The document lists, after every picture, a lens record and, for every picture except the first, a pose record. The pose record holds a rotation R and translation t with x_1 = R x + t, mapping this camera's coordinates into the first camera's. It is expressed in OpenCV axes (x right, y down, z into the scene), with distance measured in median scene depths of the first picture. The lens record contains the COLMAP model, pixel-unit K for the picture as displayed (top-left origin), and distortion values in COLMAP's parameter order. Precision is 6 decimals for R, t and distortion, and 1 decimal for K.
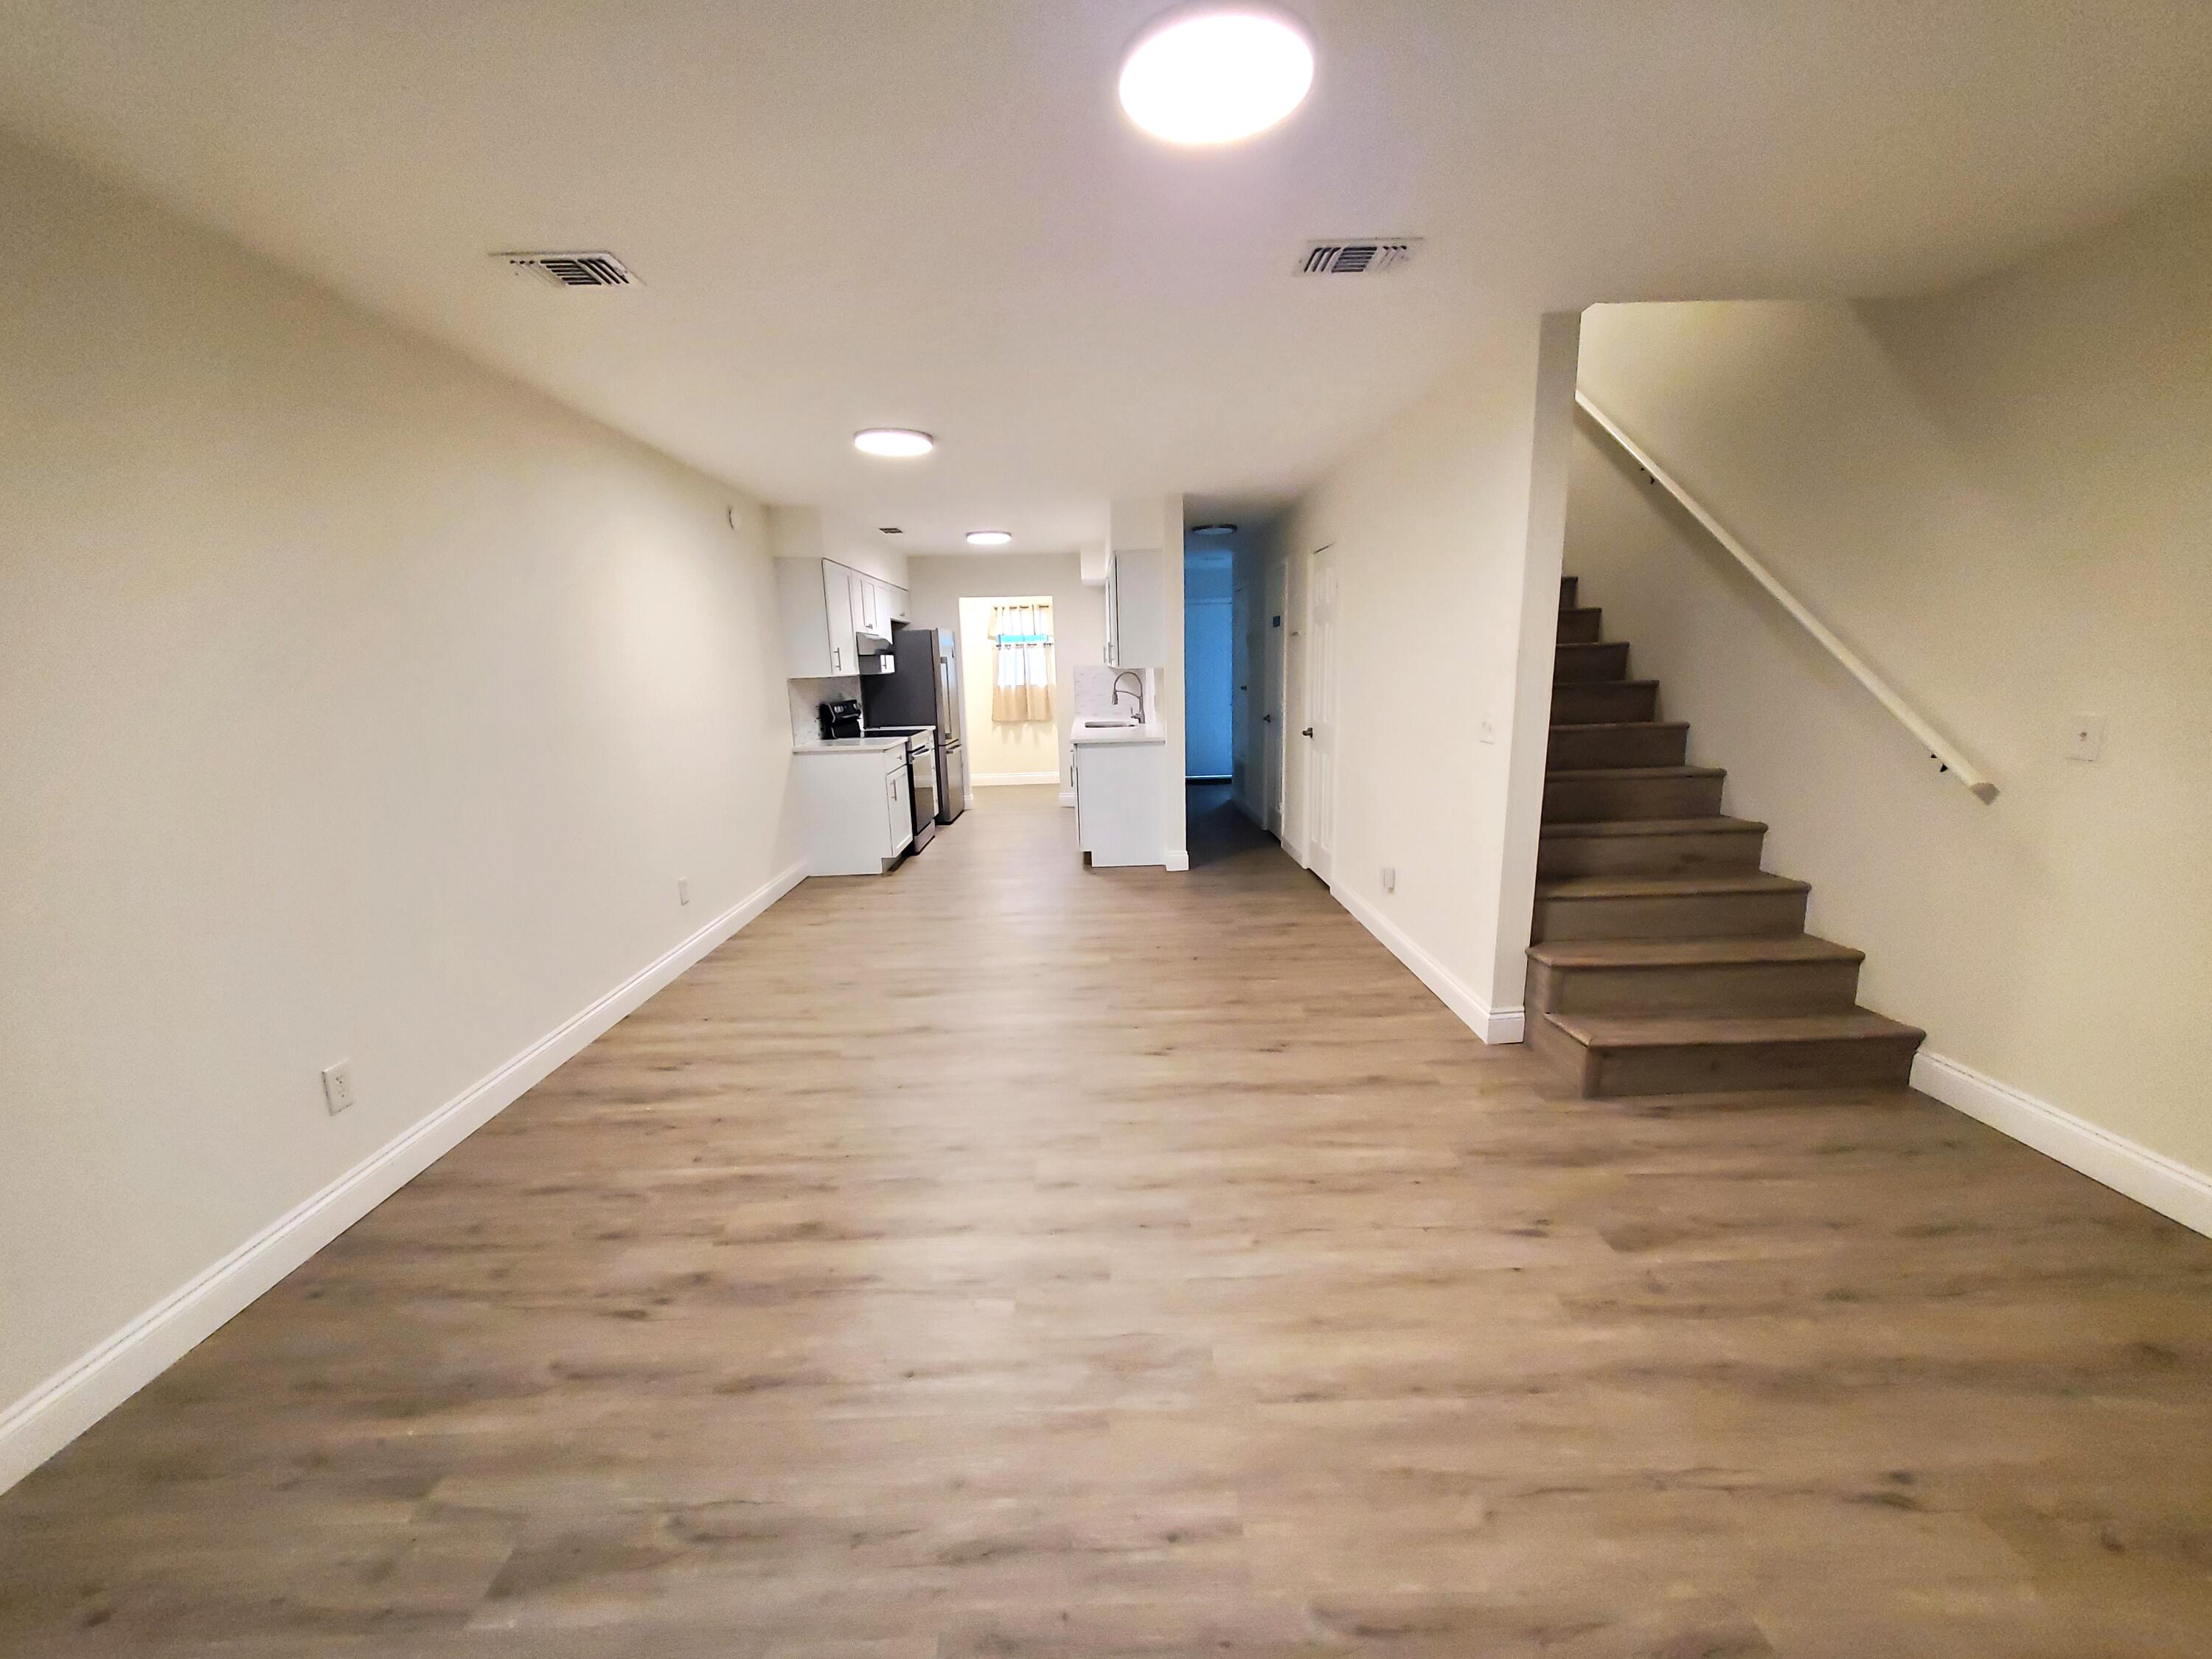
lens RADIAL K [[887.8, 0, 1105.3], [0, 887.8, 834.7], [0, 0, 1]] dist [0.008030, -0.000250]
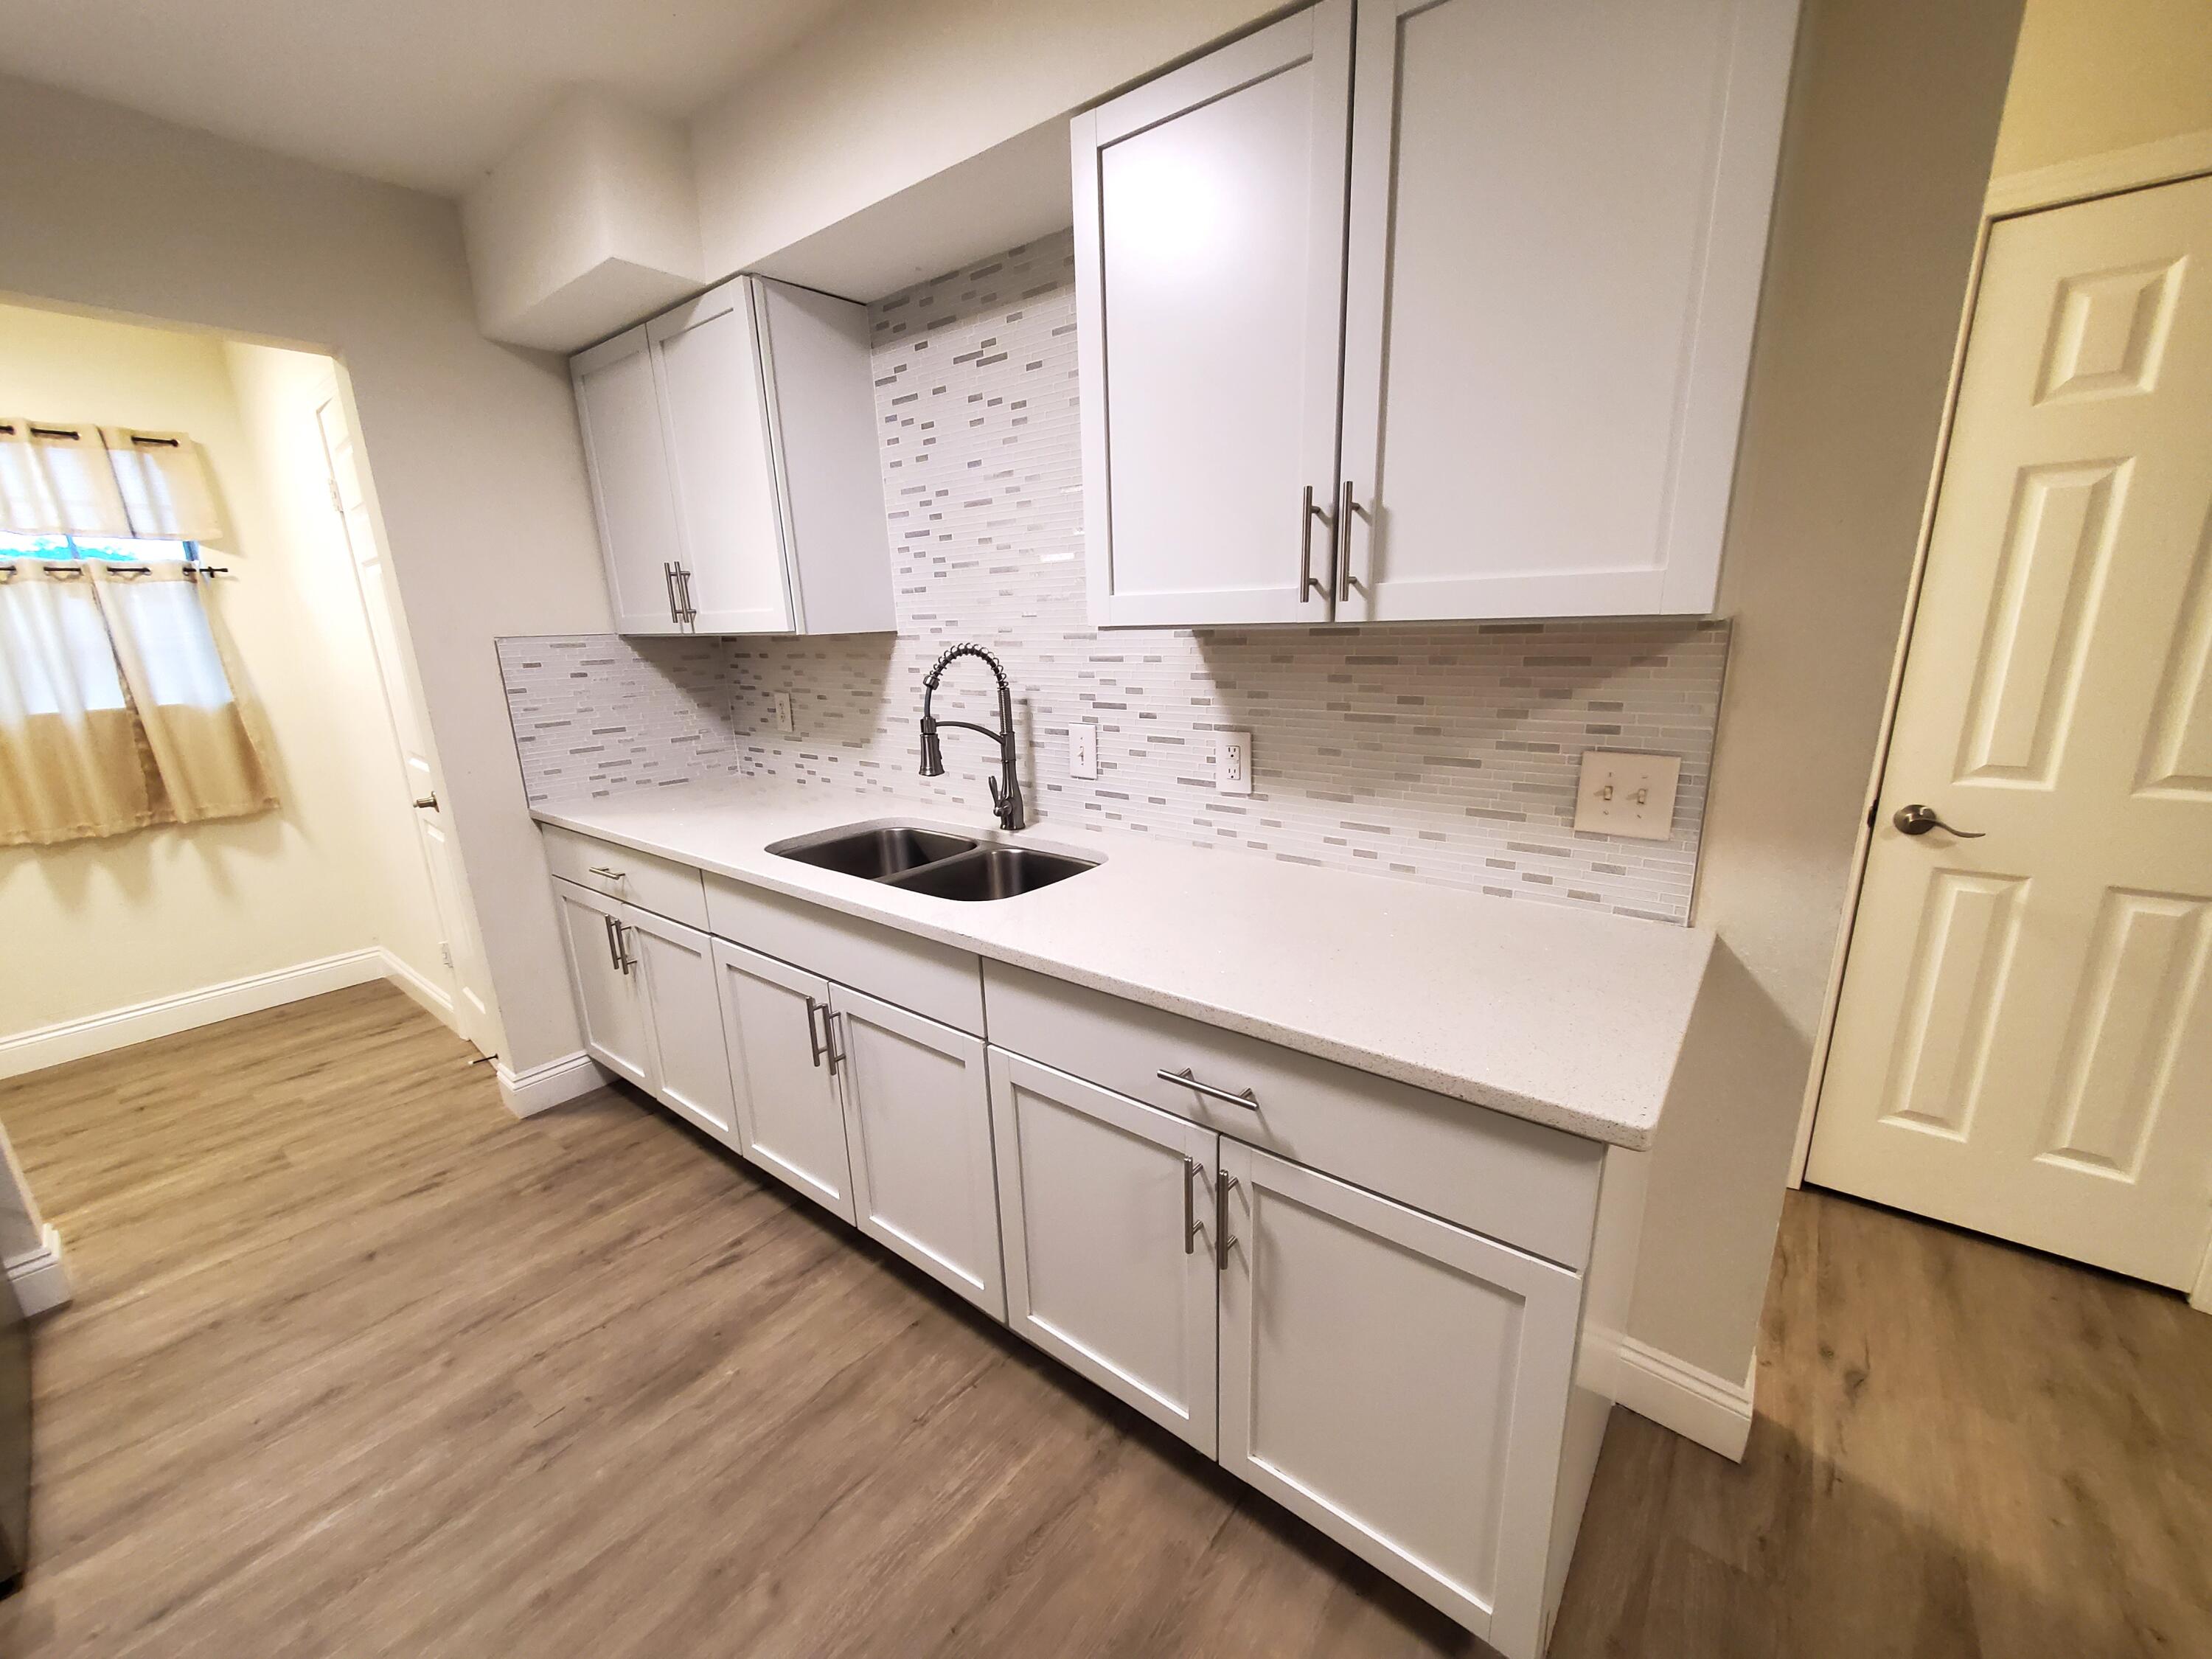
lens RADIAL K [[887.8, 0, 1089.5], [0, 887.8, 857.1], [0, 0, 1]] dist [0.008030, -0.000250]
pose [[0.647182, -0.195426, 0.736861, -0.112988], [0.159192, 0.979919, 0.120070, -0.105628], [-0.745529, 0.039595, 0.665296, 0.566807]]
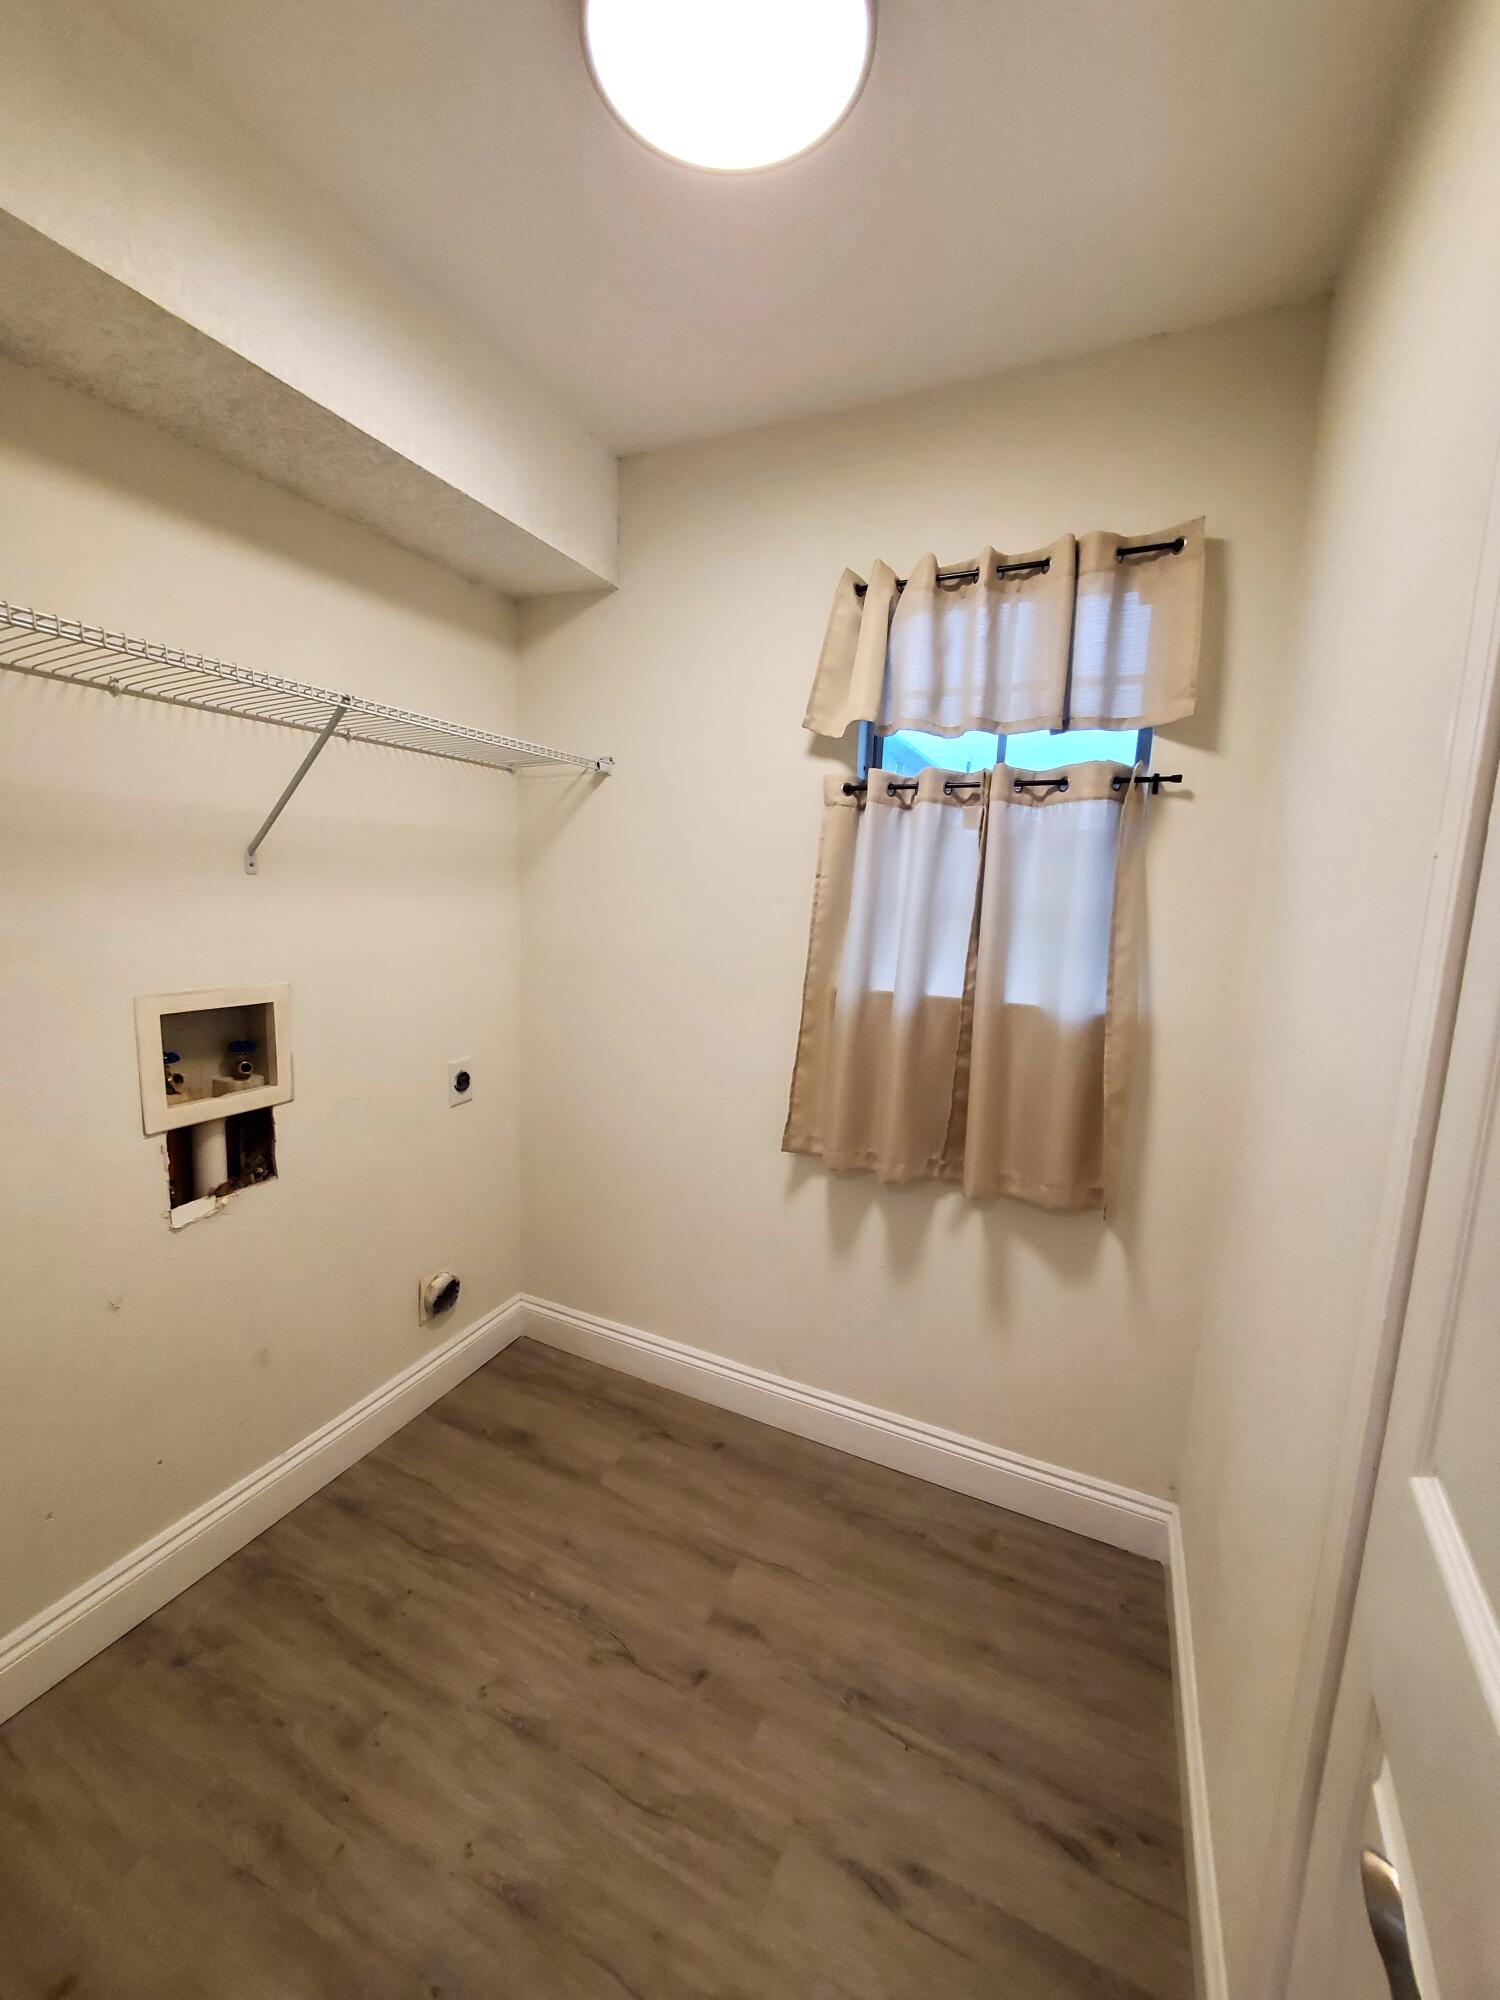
lens RADIAL K [[802.7, 0, 731.0], [0, 802.7, 996.9], [0, 0, 1]] dist [0.008030, -0.000250]
pose [[0.886114, 0.120490, -0.447531, -0.059875], [-0.140753, 0.989970, -0.012160, -0.161033], [0.441577, 0.073766, 0.894186, 0.830399]]
